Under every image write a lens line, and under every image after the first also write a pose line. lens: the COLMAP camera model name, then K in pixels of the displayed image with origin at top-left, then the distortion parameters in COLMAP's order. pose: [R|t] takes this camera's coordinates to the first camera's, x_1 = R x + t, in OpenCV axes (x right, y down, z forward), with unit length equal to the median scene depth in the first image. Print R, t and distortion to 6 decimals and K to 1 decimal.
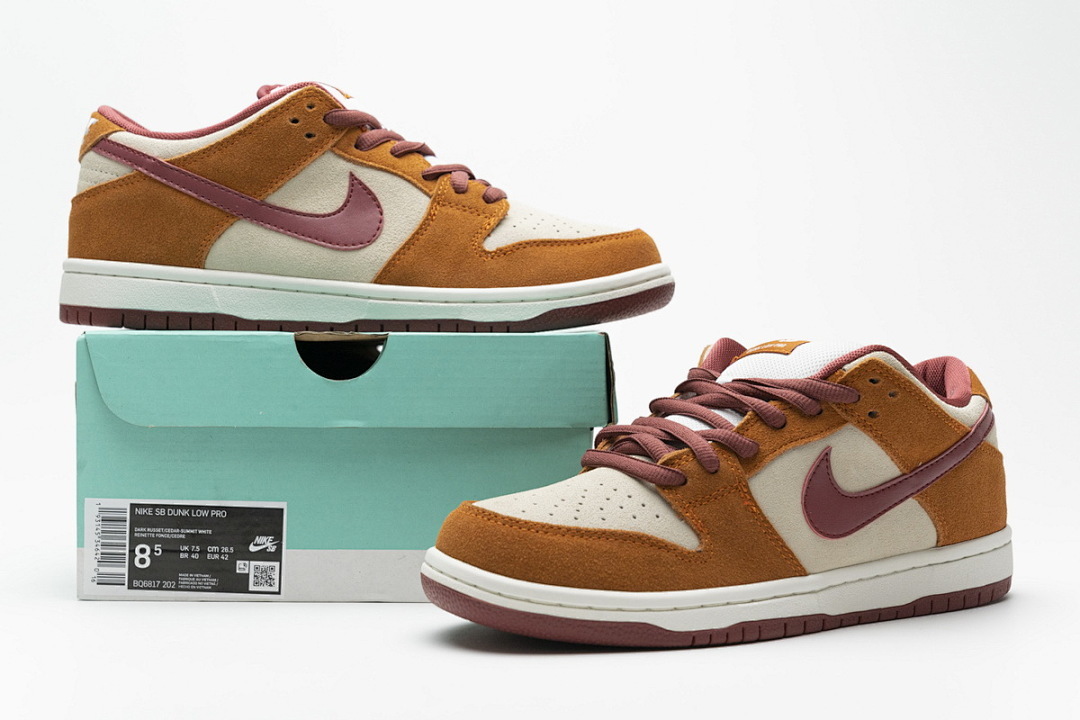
lens RADIAL K [[1837.4, 0, 540.0], [0, 1837.4, 360.0], [0, 0, 1]] dist [-0.015460, 0.002890]
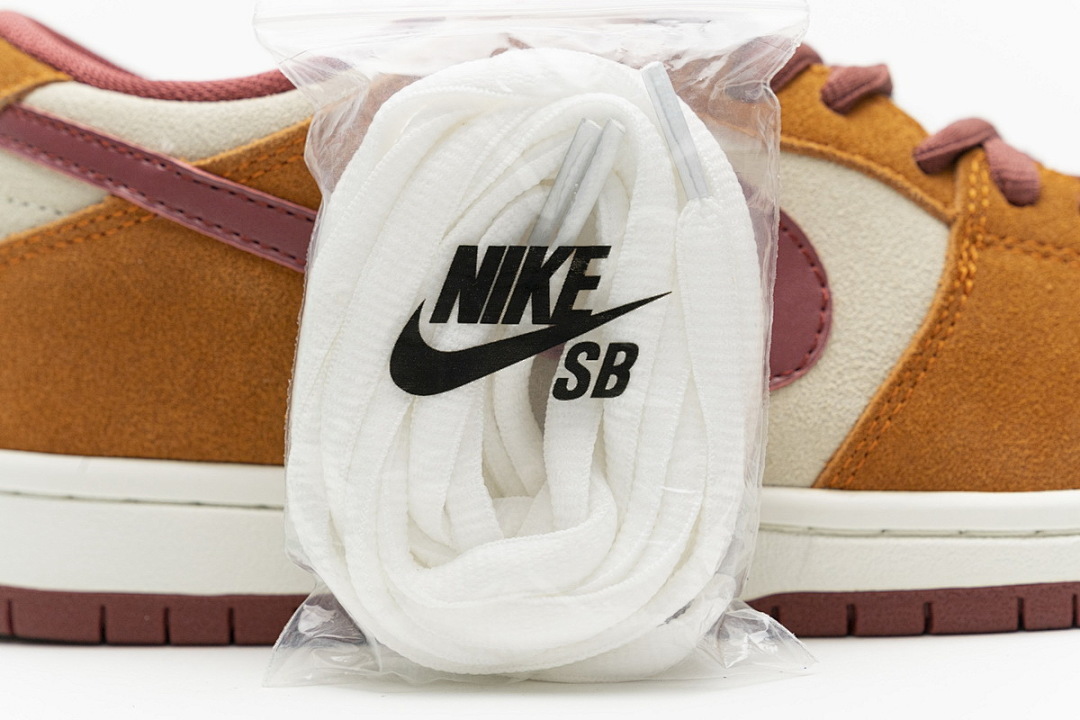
lens RADIAL K [[2263.3, 0, 540.0], [0, 2263.3, 360.0], [0, 0, 1]] dist [0.008256, -0.023479]
pose [[0.998478, -0.055138, 0.001450, -0.140404], [0.055005, 0.997334, 0.047952, -0.087900], [-0.004090, -0.047800, 0.998849, 0.566050]]
